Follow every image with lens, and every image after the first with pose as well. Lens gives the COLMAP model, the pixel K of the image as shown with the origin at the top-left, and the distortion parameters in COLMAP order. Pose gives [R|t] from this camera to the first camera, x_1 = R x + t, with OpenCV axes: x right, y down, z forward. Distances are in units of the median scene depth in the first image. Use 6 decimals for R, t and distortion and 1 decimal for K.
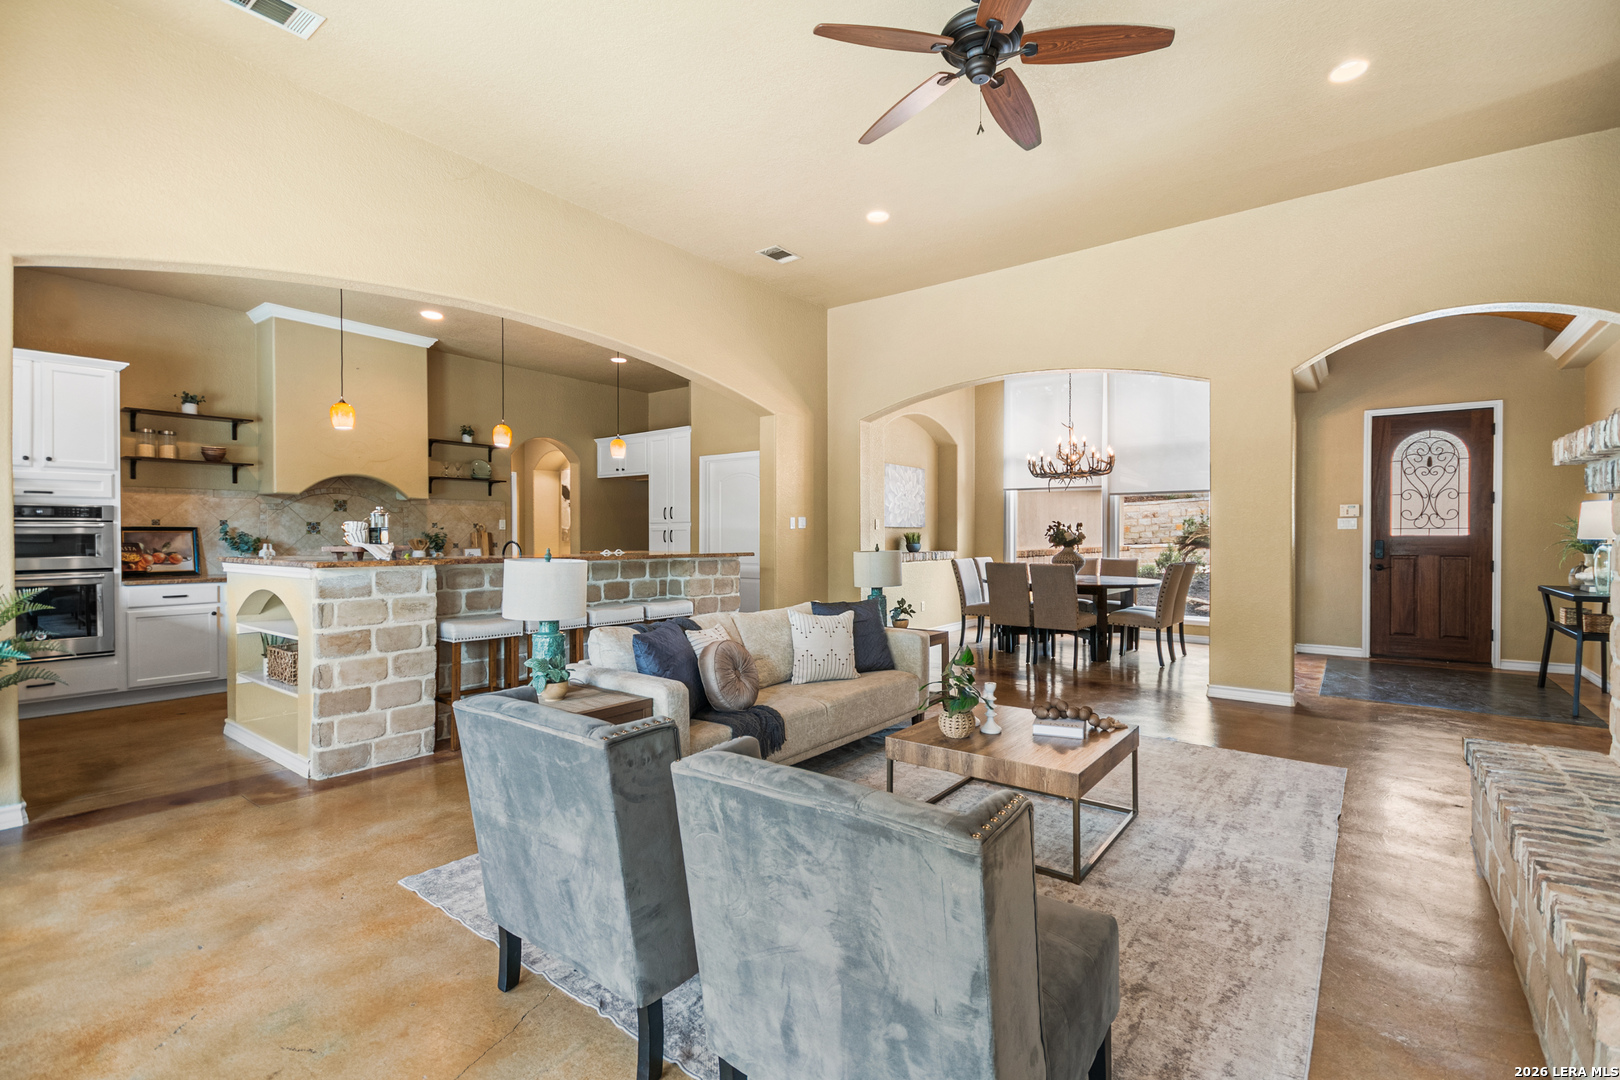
lens RADIAL K [[725.0, 0, 829.9], [0, 725.0, 540.6], [0, 0, 1]] dist [0.009183, -0.006166]
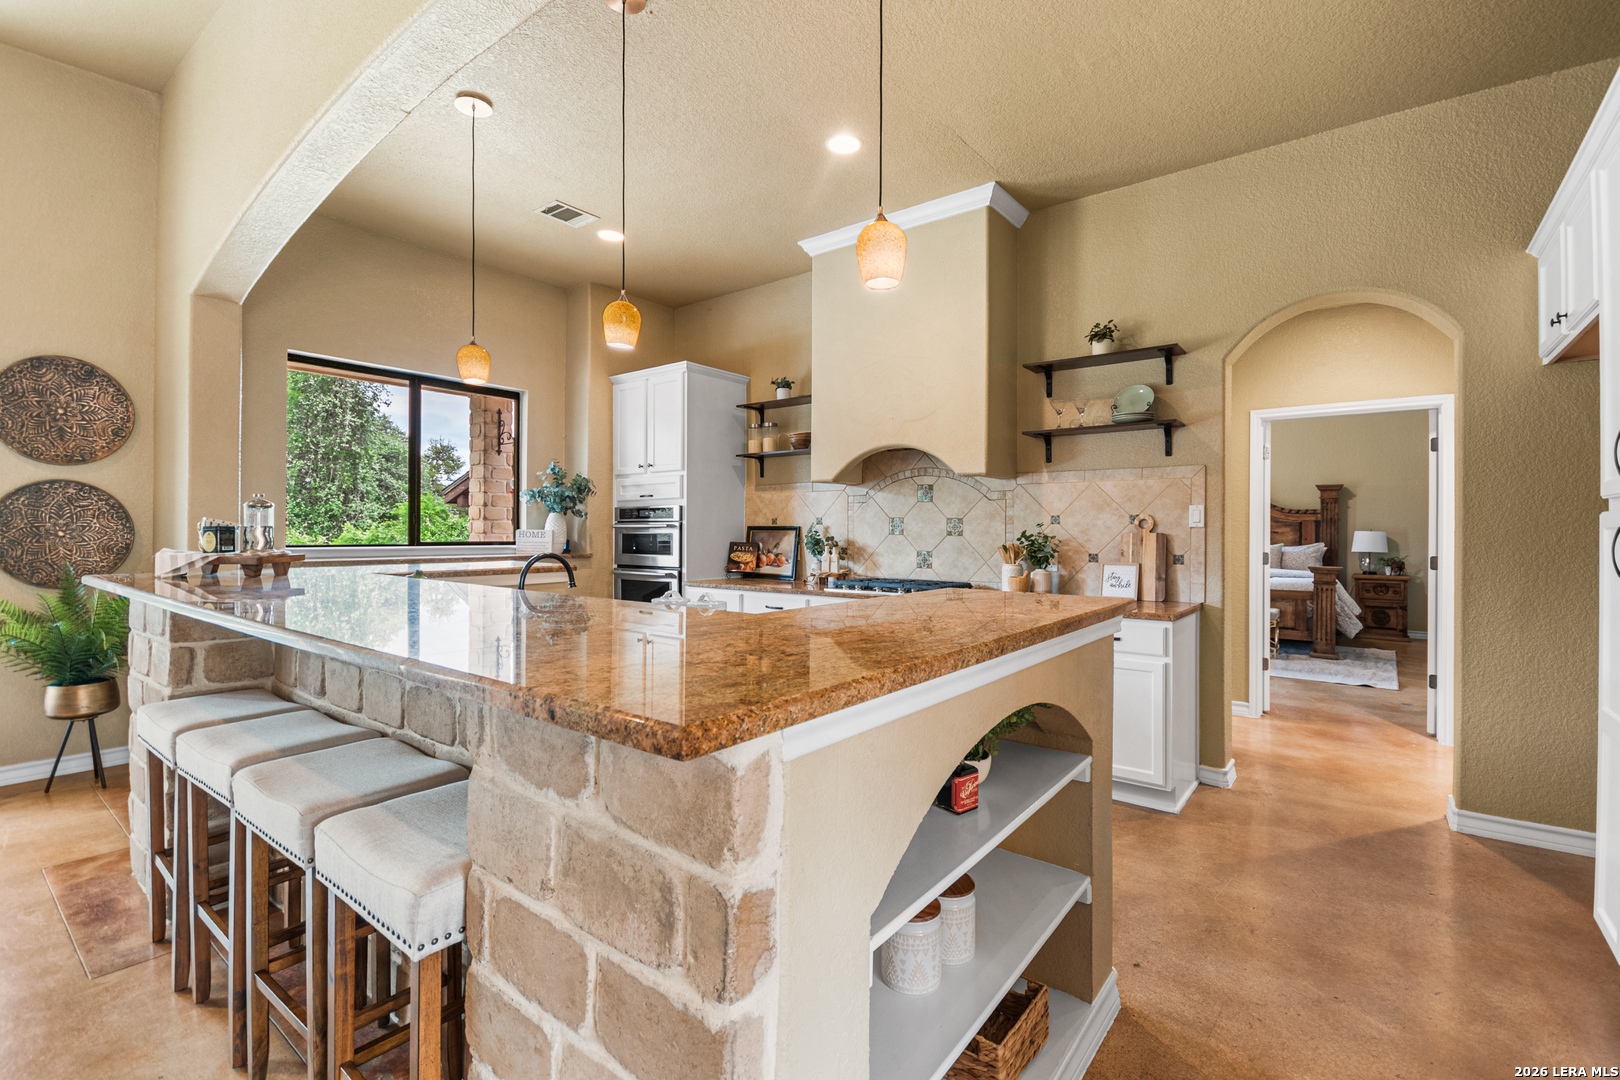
lens RADIAL K [[725.0, 0, 820.1], [0, 725.0, 529.9], [0, 0, 1]] dist [0.009183, -0.006166]
pose [[-0.011023, -0.001861, -0.999938, 0.013287], [-0.011813, 0.999929, -0.001730, -0.011482], [0.999869, 0.011793, -0.011044, 0.940104]]
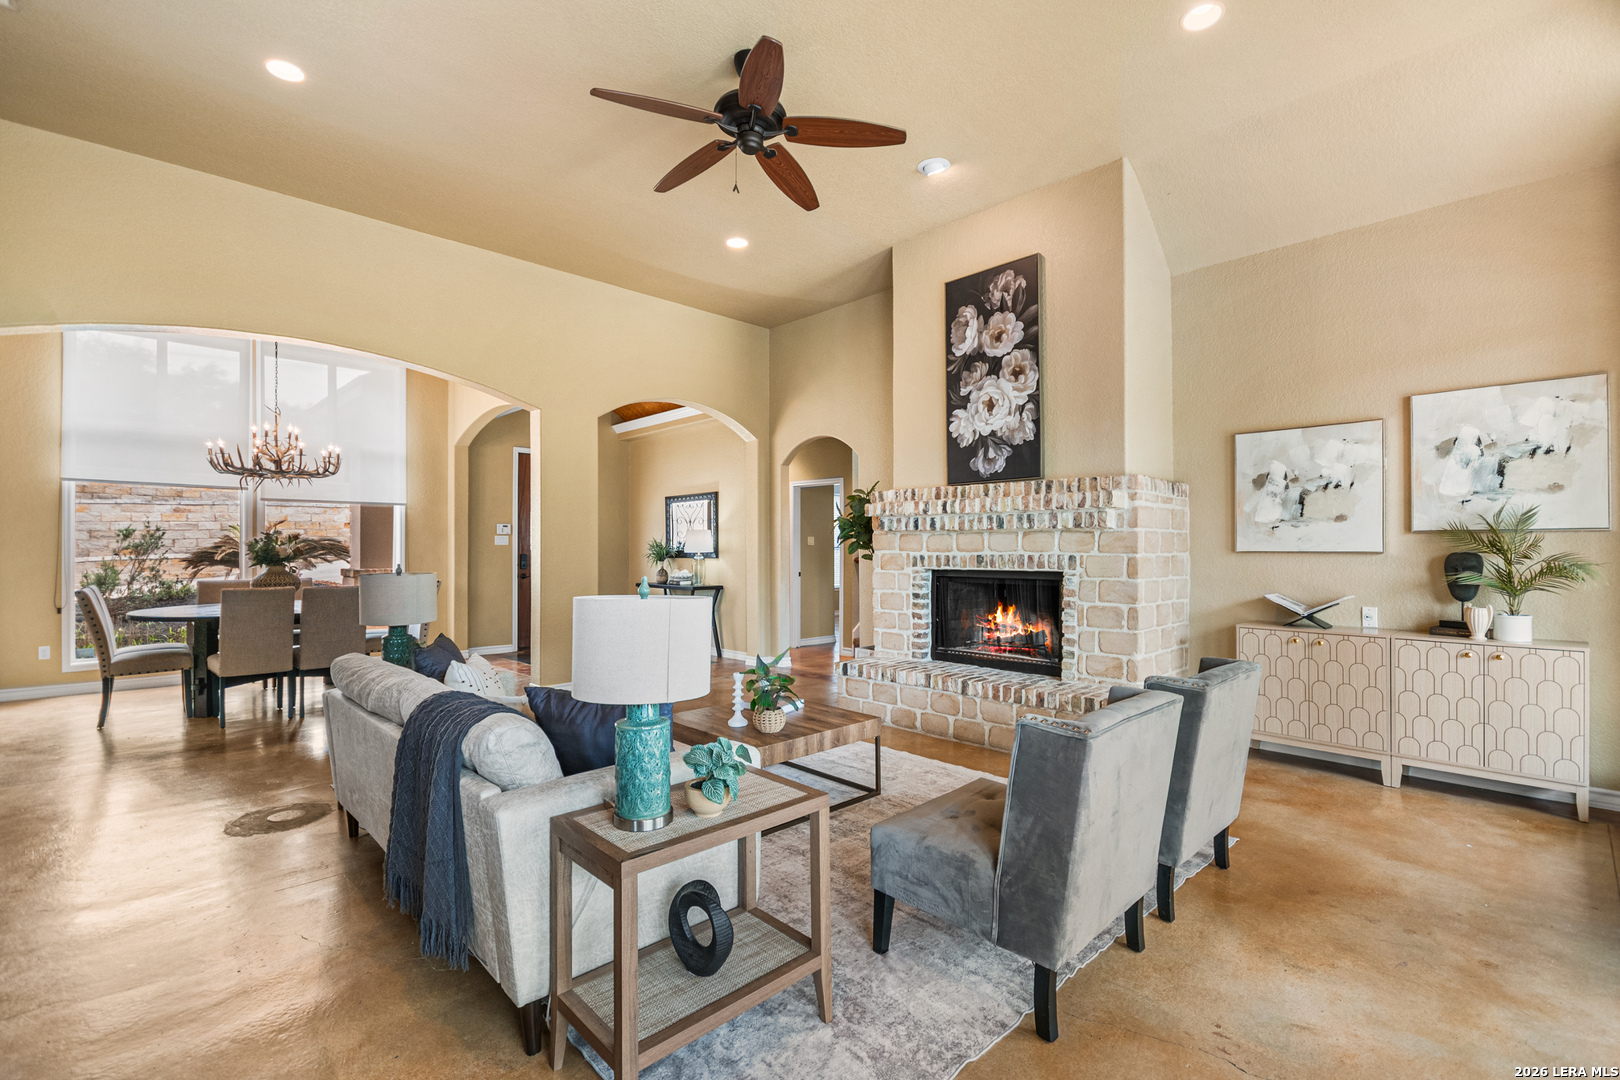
lens RADIAL K [[725.0, 0, 826.6], [0, 725.0, 544.9], [0, 0, 1]] dist [0.009183, -0.006166]
pose [[0.151107, 0.005933, 0.988500, -0.422637], [0.007758, 0.999944, -0.007188, -0.004141], [-0.988487, 0.008755, 0.151053, 0.340835]]
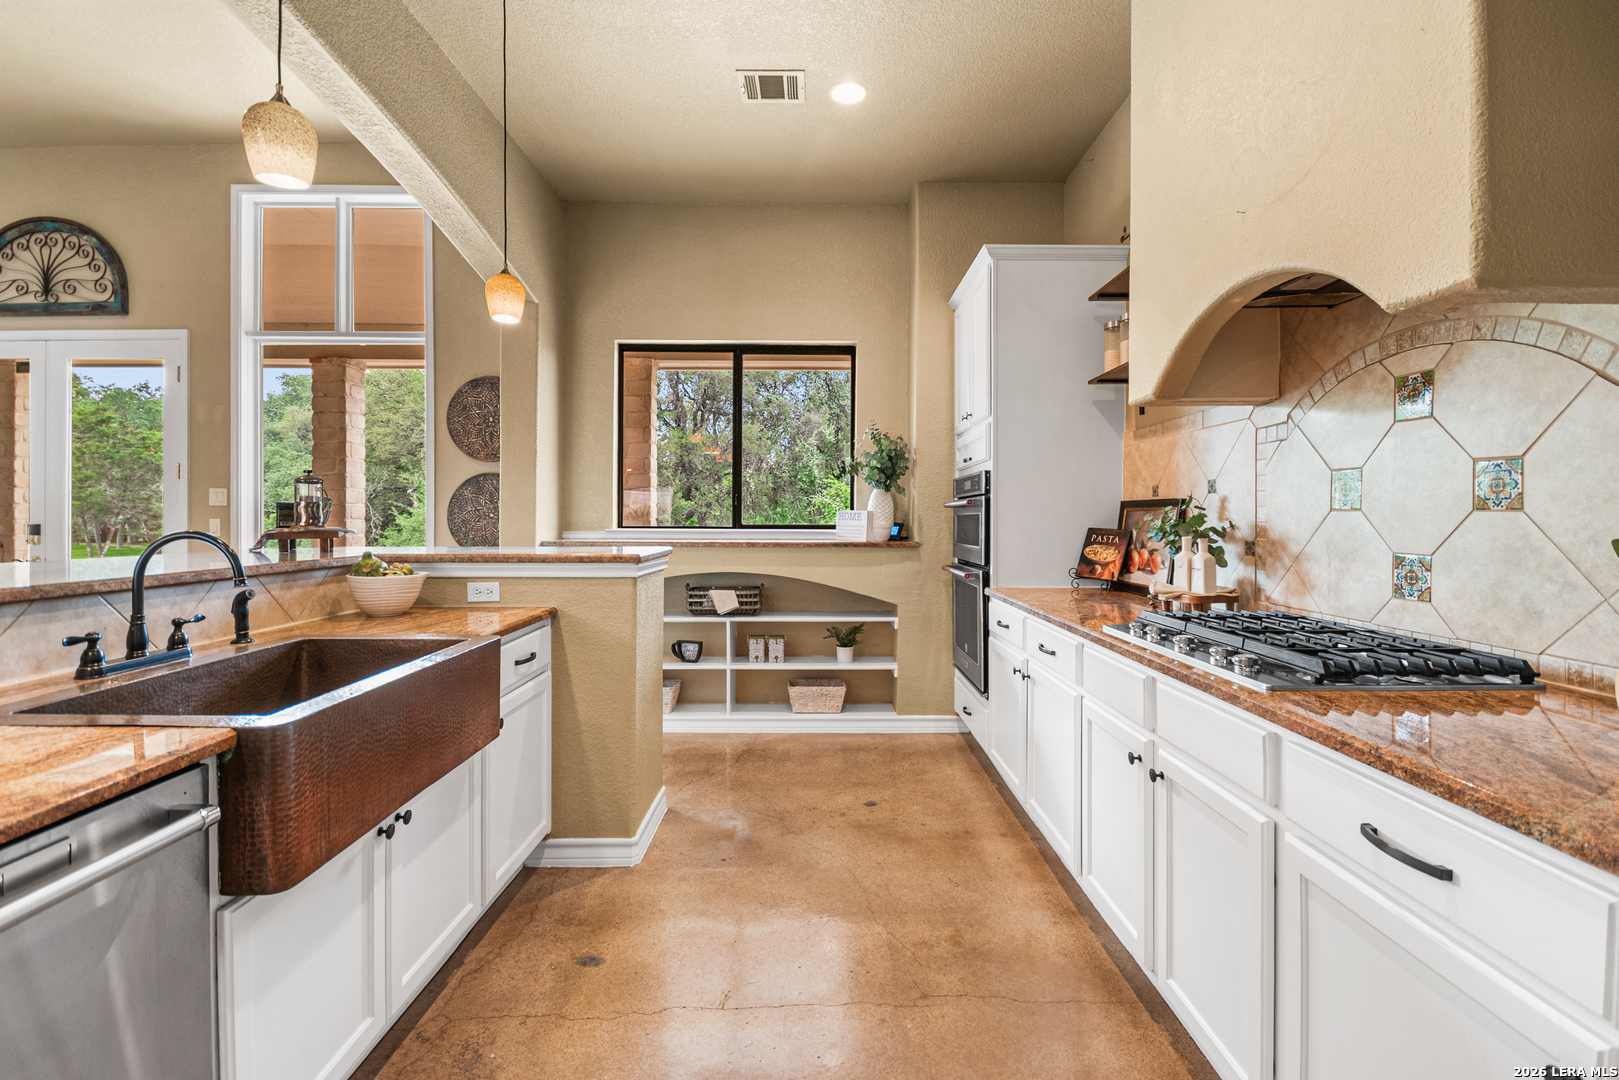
lens RADIAL K [[724.6, 0, 820.7], [0, 724.6, 517.6], [0, 0, 1]] dist [0.009183, -0.006166]
pose [[-0.791280, -0.001876, -0.611451, -0.367819], [-0.006497, 0.999965, 0.005339, -0.006315], [0.611419, 0.008197, -0.791264, 1.111598]]
